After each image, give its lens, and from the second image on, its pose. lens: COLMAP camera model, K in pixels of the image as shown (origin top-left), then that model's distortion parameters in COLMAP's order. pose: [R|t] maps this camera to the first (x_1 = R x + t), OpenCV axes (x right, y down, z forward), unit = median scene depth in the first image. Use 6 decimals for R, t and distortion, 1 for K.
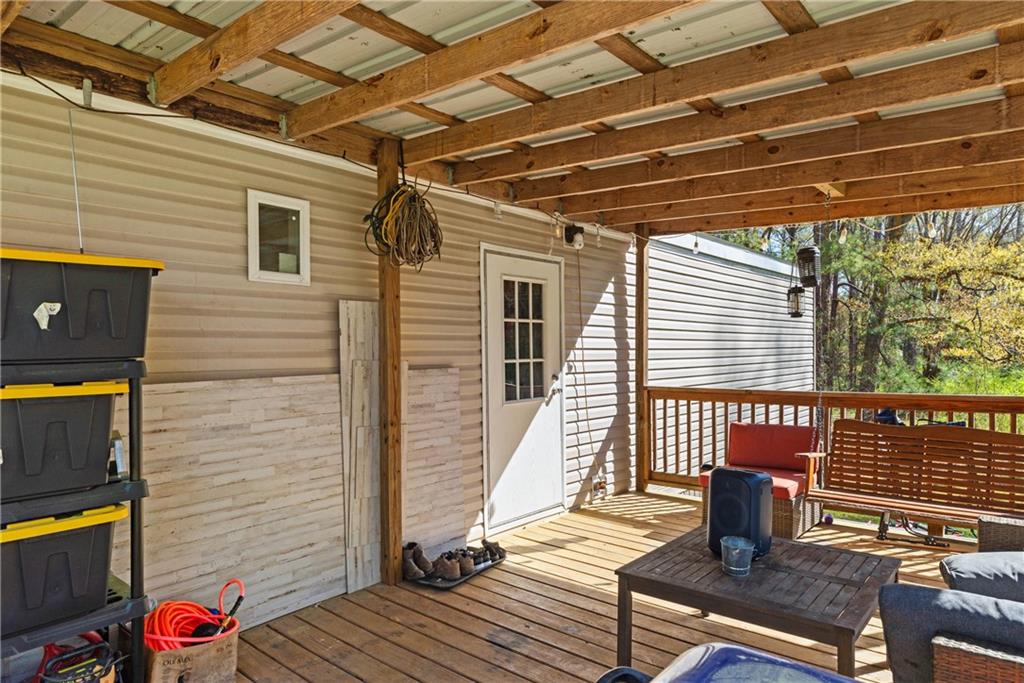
lens RADIAL K [[639.3, 0, 491.9], [0, 639.3, 360.2], [0, 0, 1]] dist [0.003352, 0.000745]
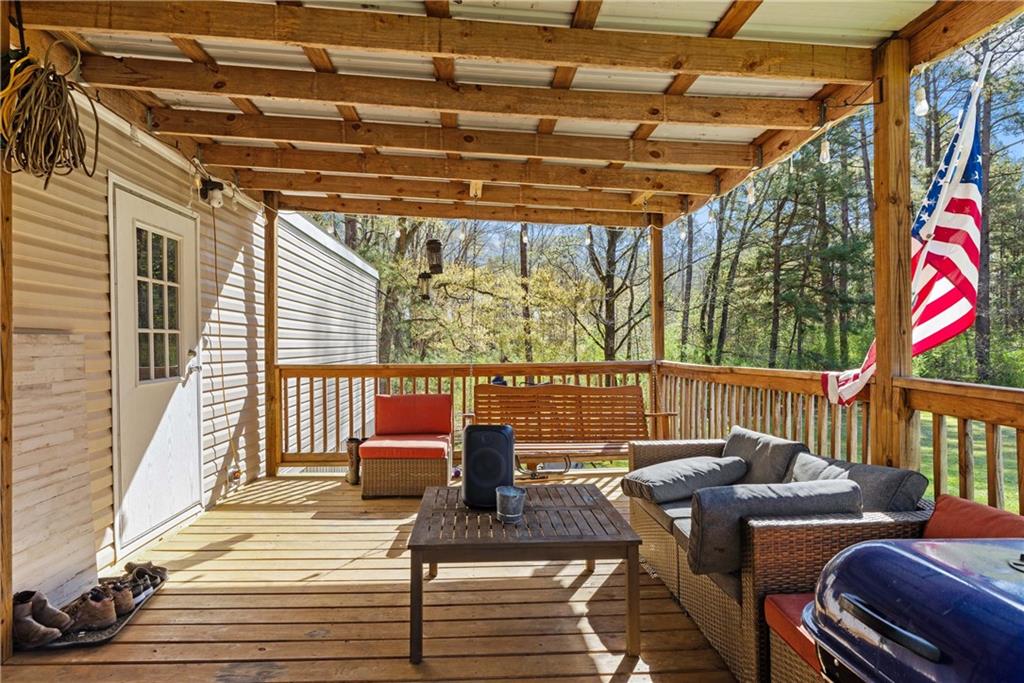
lens RADIAL K [[587.0, 0, 507.8], [0, 587.0, 341.7], [0, 0, 1]] dist [0.000879, -0.000152]
pose [[0.712214, 0.012063, 0.701859, -0.167917], [0.003692, 0.999774, -0.020929, 0.033737], [-0.701953, 0.017497, 0.712008, 0.175861]]
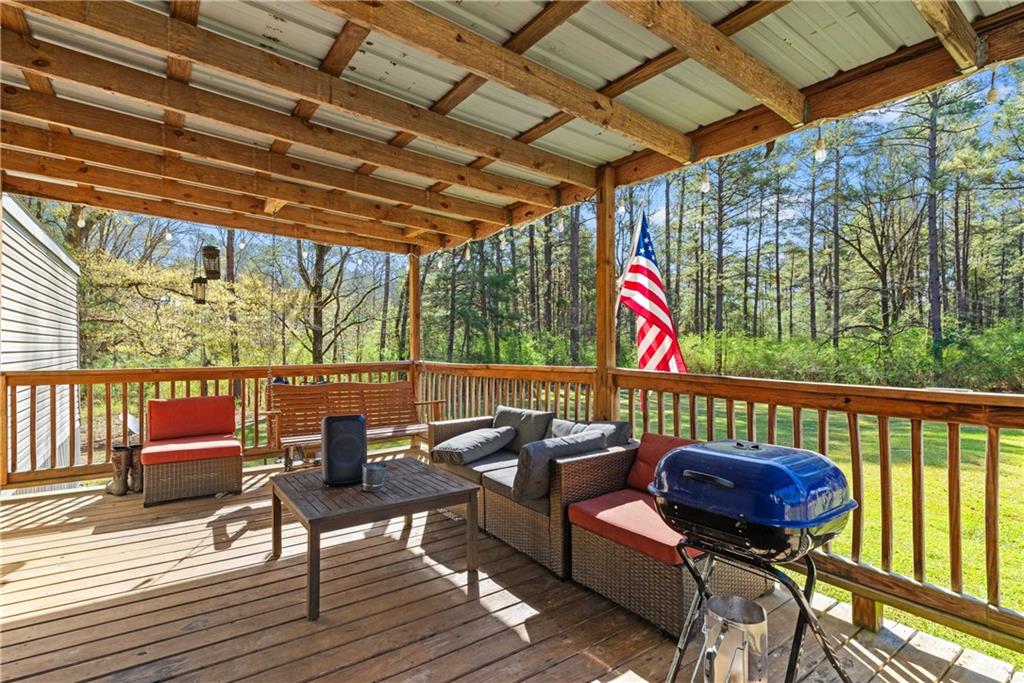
lens RADIAL K [[500.6, 0, 515.9], [0, 500.6, 344.8], [0, 0, 1]] dist [-0.000468, 0.000501]
pose [[0.218016, 0.015420, 0.975823, -0.313775], [0.010801, 0.999776, -0.018212, 0.032970], [-0.975885, 0.014510, 0.217800, 0.277276]]
